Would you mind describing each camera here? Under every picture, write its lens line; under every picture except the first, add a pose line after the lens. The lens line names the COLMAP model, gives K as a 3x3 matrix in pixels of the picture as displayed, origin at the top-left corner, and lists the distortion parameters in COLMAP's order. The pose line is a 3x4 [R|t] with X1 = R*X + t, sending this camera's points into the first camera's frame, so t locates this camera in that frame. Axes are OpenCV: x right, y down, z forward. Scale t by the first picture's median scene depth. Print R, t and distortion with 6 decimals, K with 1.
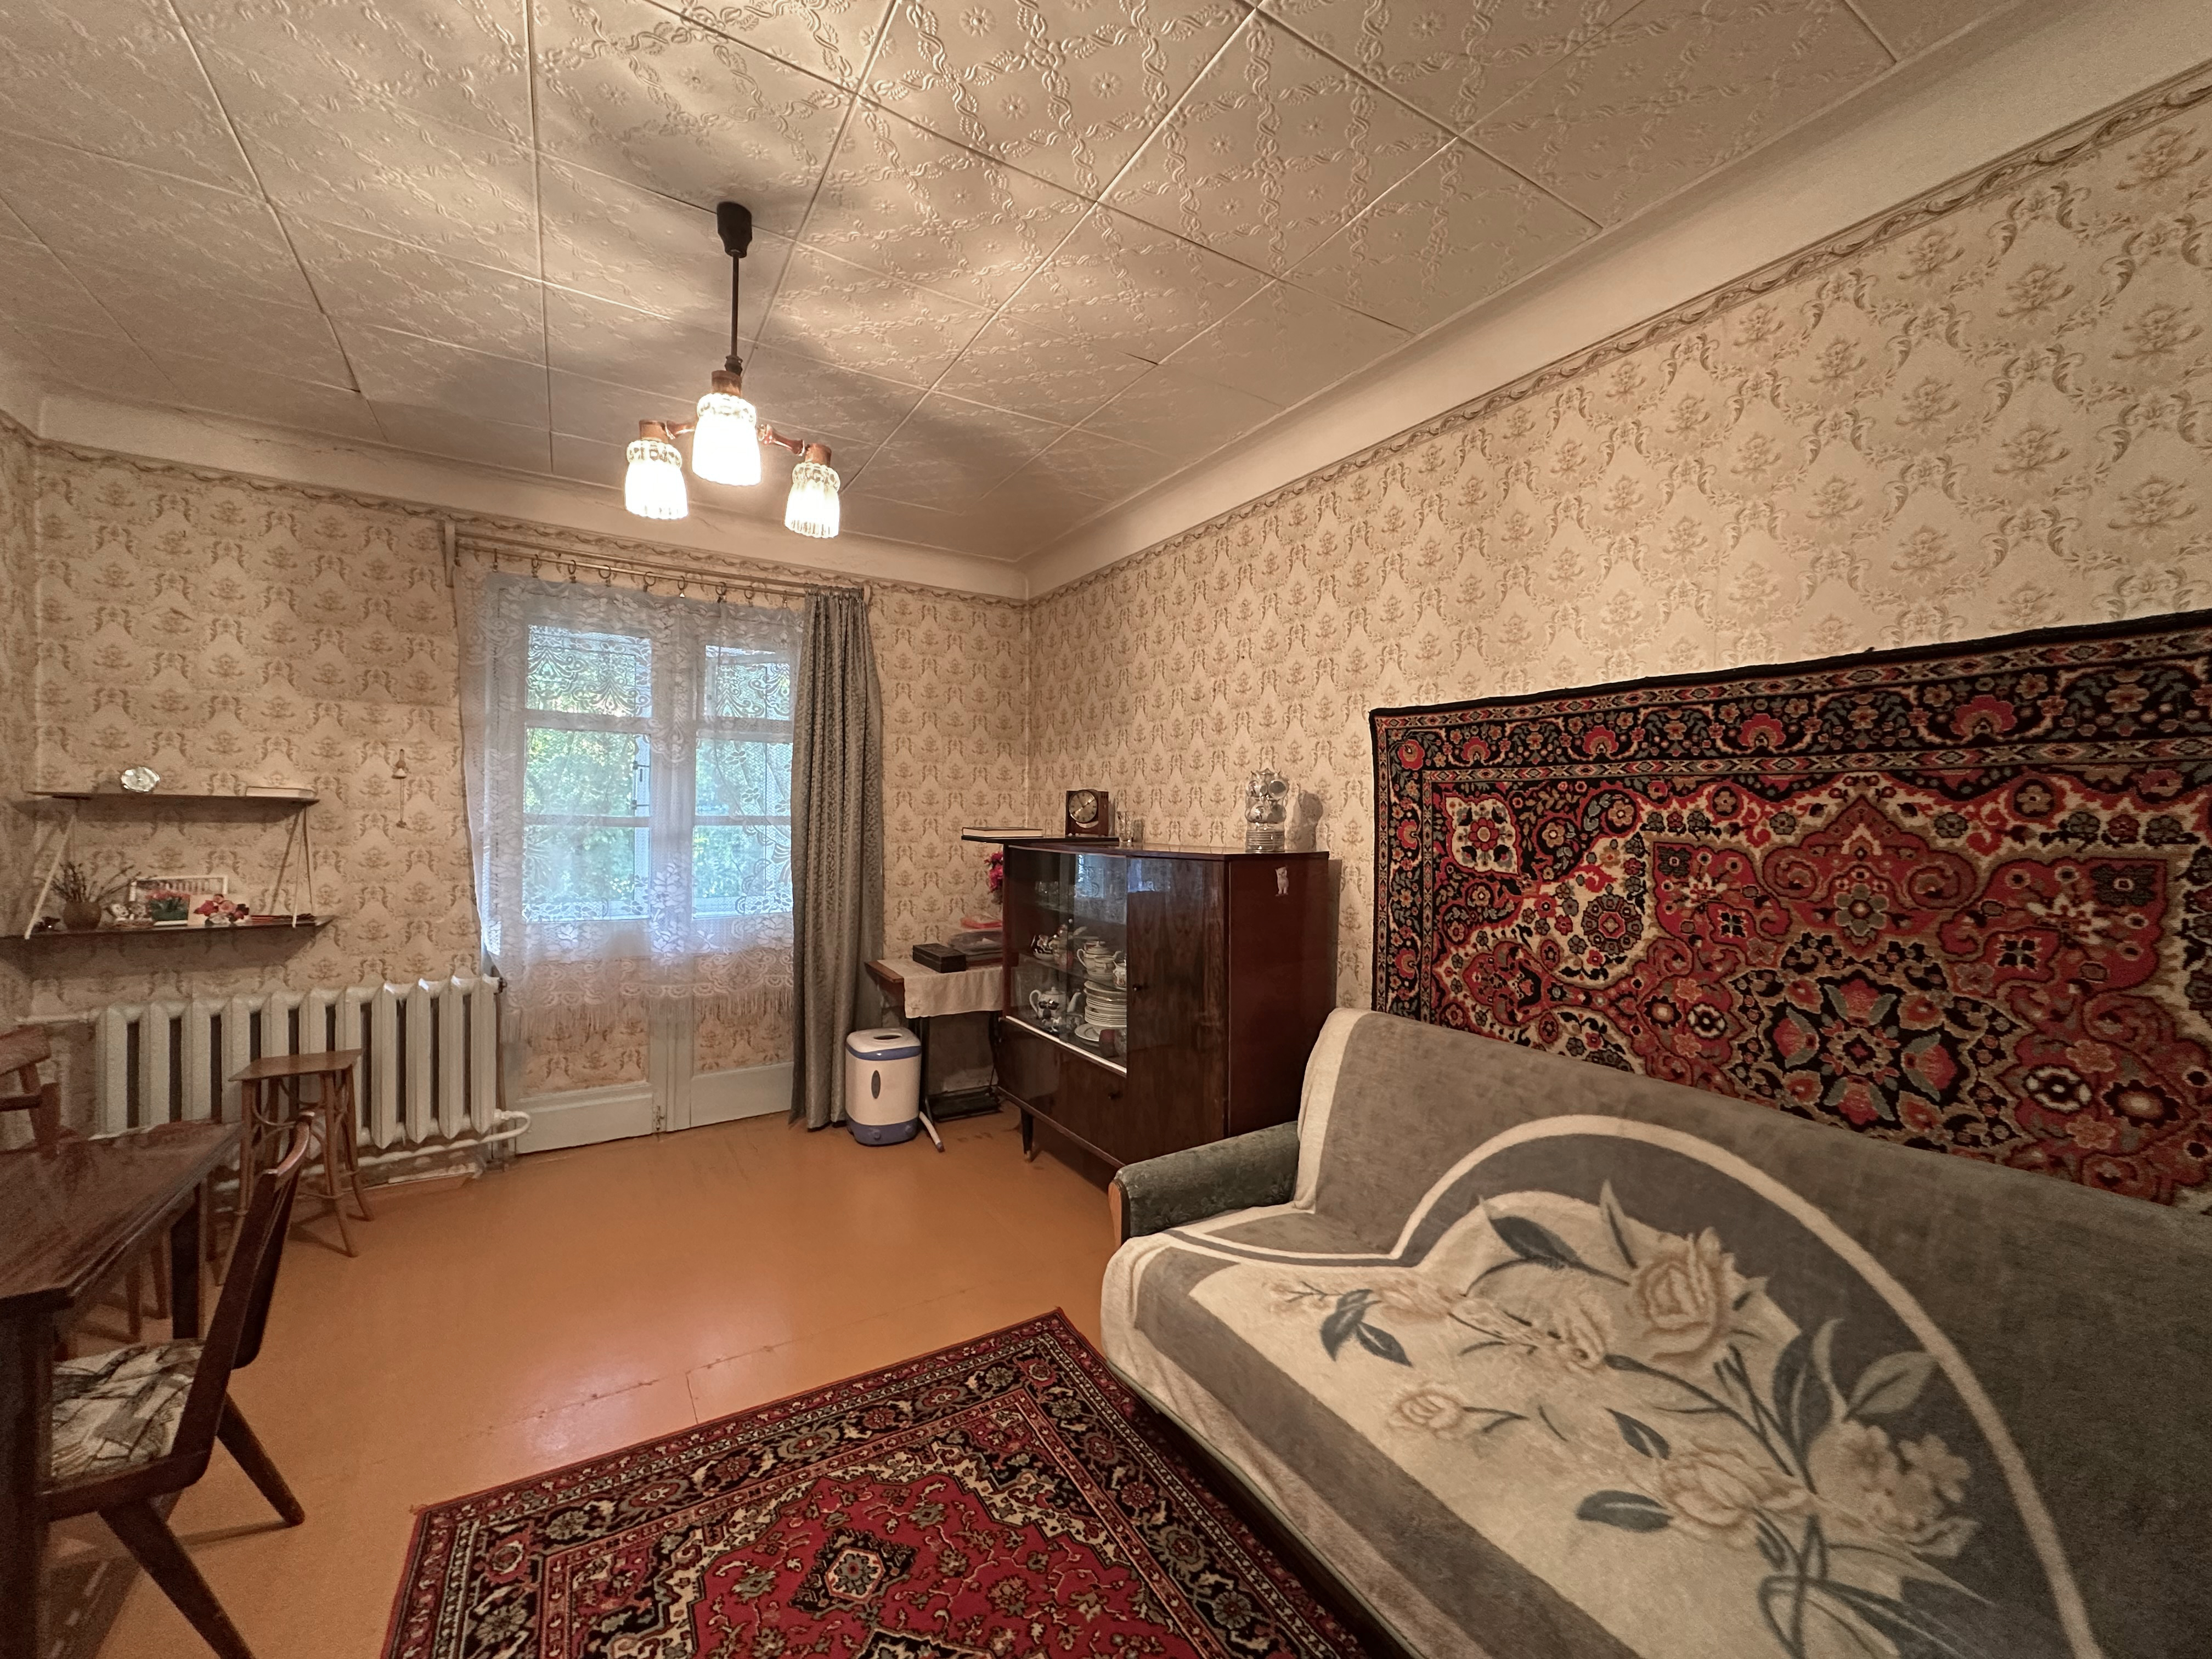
lens RADIAL K [[881.9, 0, 1107.5], [0, 881.9, 829.7], [0, 0, 1]] dist [-0.002589, 0.000840]
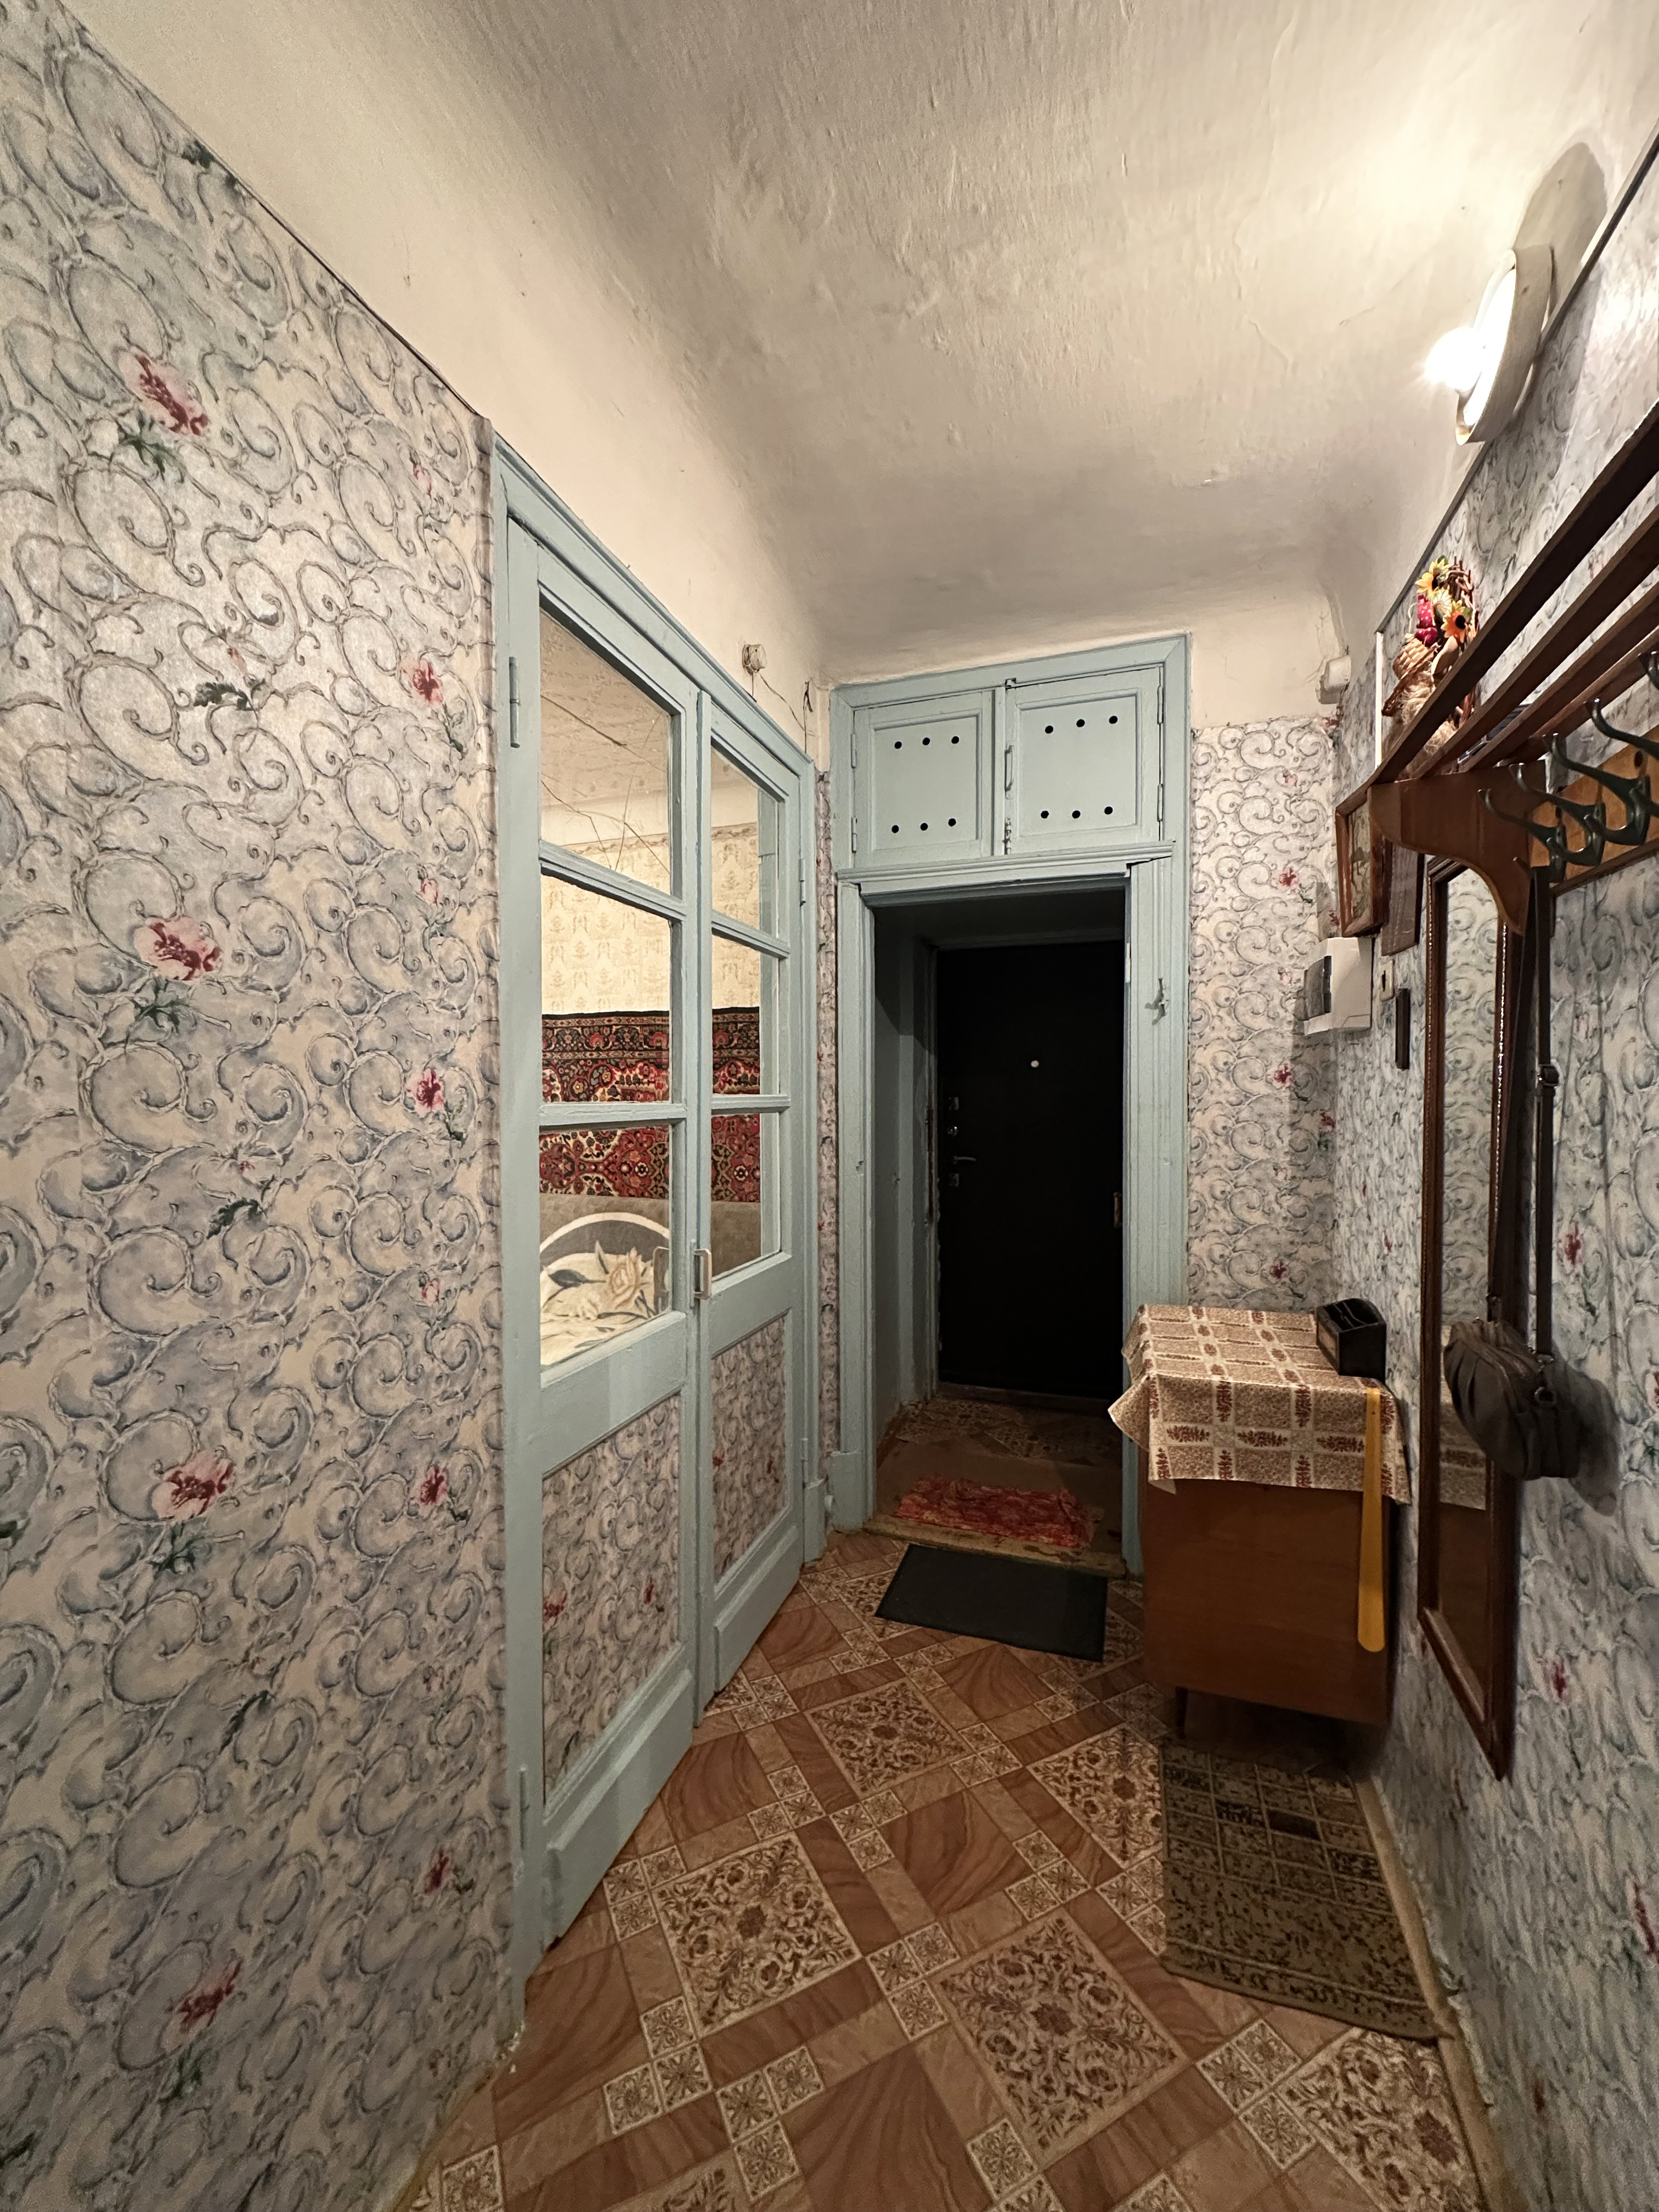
lens RADIAL K [[881.9, 0, 830.2], [0, 881.9, 1104.7], [0, 0, 1]] dist [-0.002589, 0.000840]
pose [[0.780577, -0.032210, 0.624229, -0.325687], [0.023352, 0.999477, 0.022373, 0.015901], [-0.624623, -0.002887, 0.780921, -1.017653]]
